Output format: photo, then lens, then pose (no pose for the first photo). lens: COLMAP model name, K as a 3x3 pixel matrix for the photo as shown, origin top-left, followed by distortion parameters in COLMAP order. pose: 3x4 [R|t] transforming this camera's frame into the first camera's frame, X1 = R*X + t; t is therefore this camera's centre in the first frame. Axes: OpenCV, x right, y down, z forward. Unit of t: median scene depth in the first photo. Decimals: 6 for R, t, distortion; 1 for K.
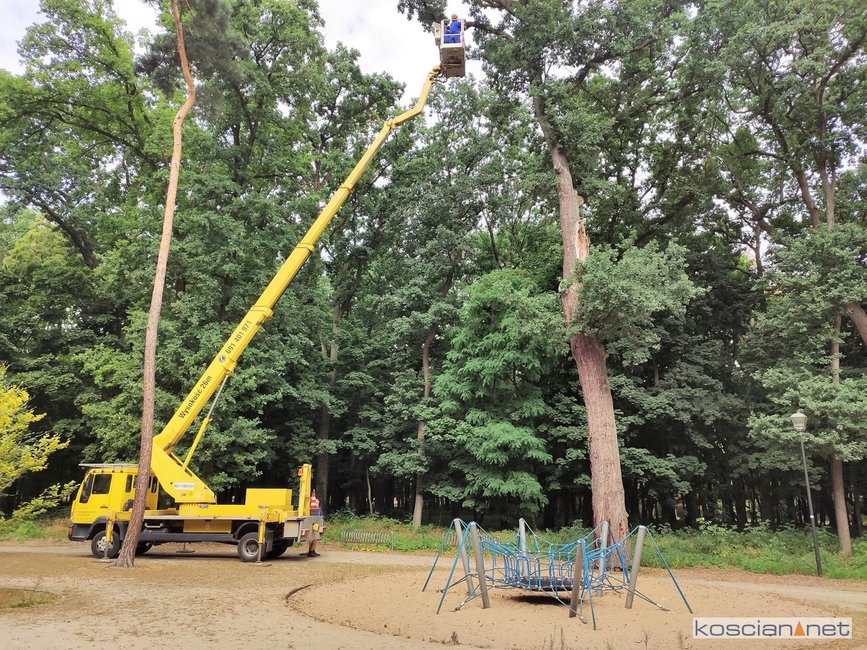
lens RADIAL K [[650.2, 0, 433.5], [0, 650.2, 325.0], [0, 0, 1]] dist [0.033623, -0.003835]
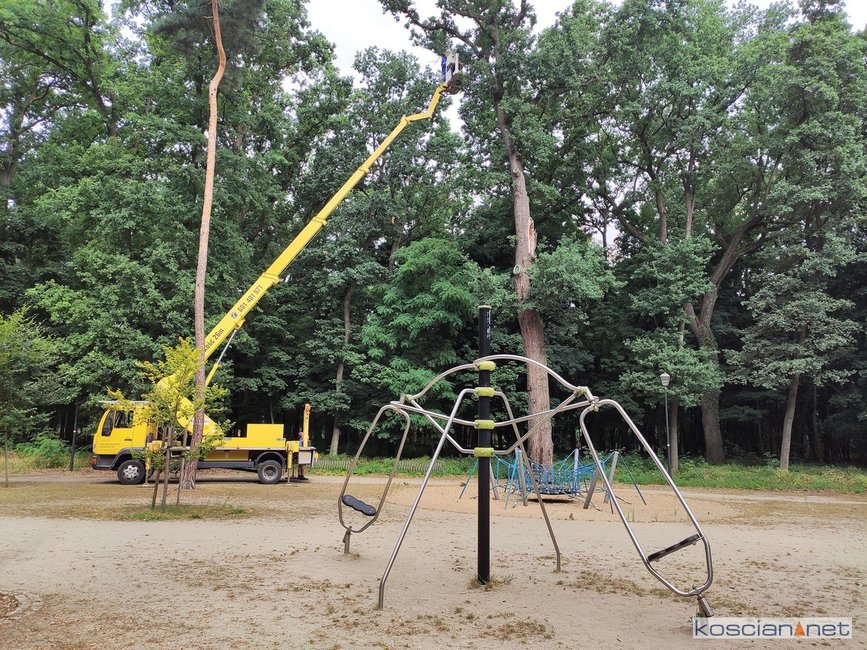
lens RADIAL K [[653.4, 0, 433.5], [0, 653.4, 325.0], [0, 0, 1]] dist [0.084059, -0.127677]
pose [[0.950457, 0.050710, 0.306693, -0.309670], [-0.081656, 0.992686, 0.088922, -0.047625], [-0.299941, -0.109560, 0.947646, -0.160703]]
